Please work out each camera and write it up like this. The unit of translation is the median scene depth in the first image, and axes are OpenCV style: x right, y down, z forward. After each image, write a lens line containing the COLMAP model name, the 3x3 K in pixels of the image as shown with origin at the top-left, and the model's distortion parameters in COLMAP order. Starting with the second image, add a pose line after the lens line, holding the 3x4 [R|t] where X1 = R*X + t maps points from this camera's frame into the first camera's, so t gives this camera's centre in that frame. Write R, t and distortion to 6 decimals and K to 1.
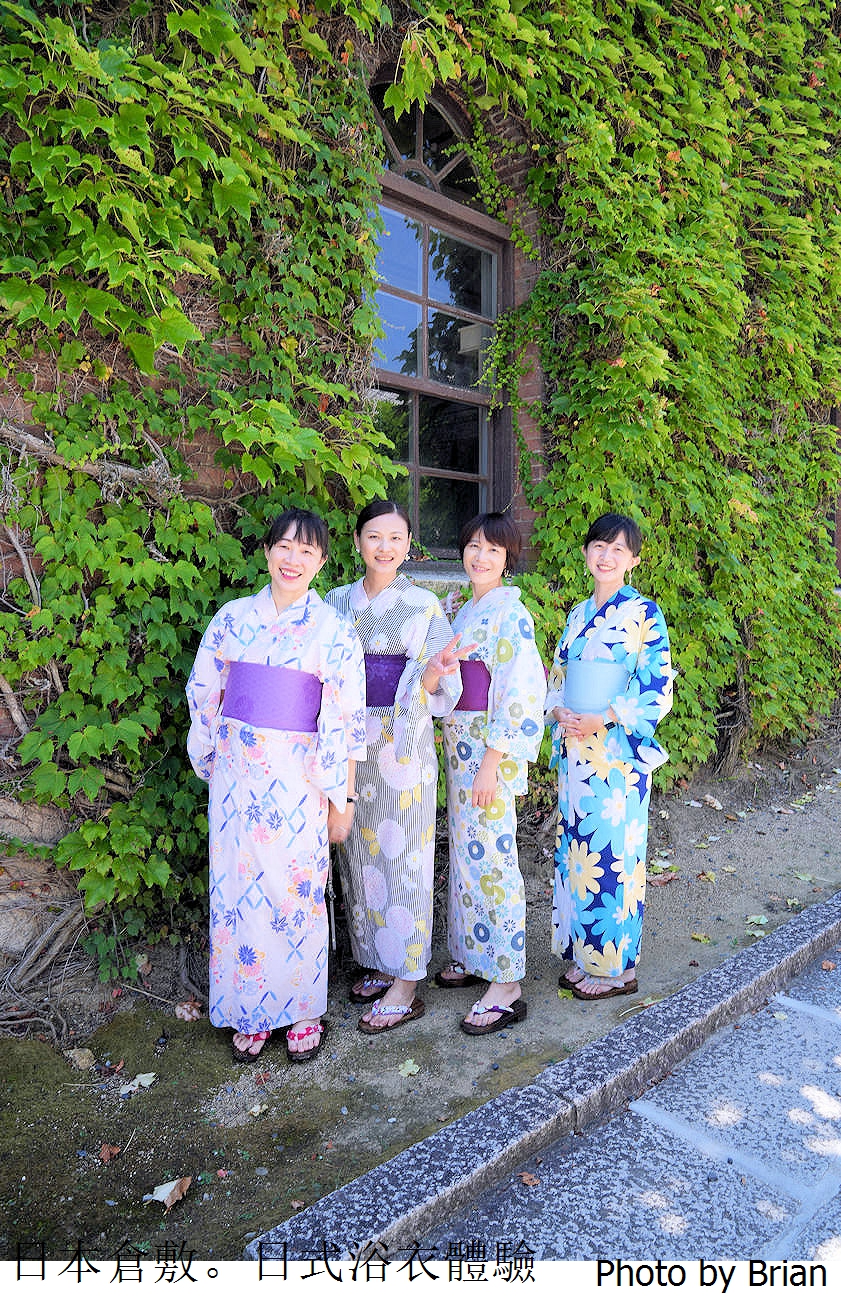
lens RADIAL K [[935.0, 0, 417.6], [0, 935.0, 665.6], [0, 0, 1]] dist [-0.114874, 0.092909]
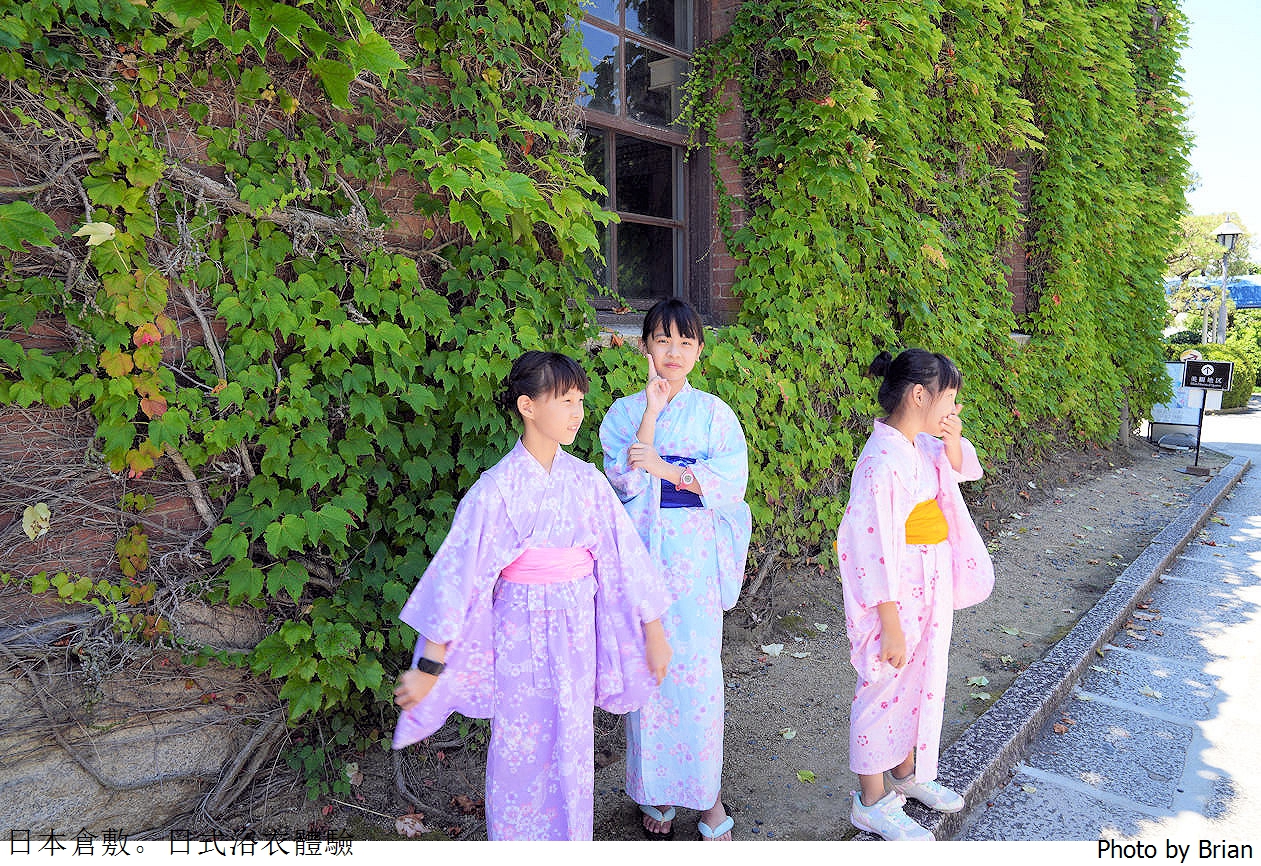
lens RADIAL K [[904.9, 0, 608.8], [0, 904.9, 432.1], [0, 0, 1]] dist [-0.111757, 0.090447]
pose [[0.994986, -0.020949, 0.097797, -0.124920], [0.016879, 0.998964, 0.042265, -0.040130], [-0.098581, -0.040403, 0.994309, 0.123549]]
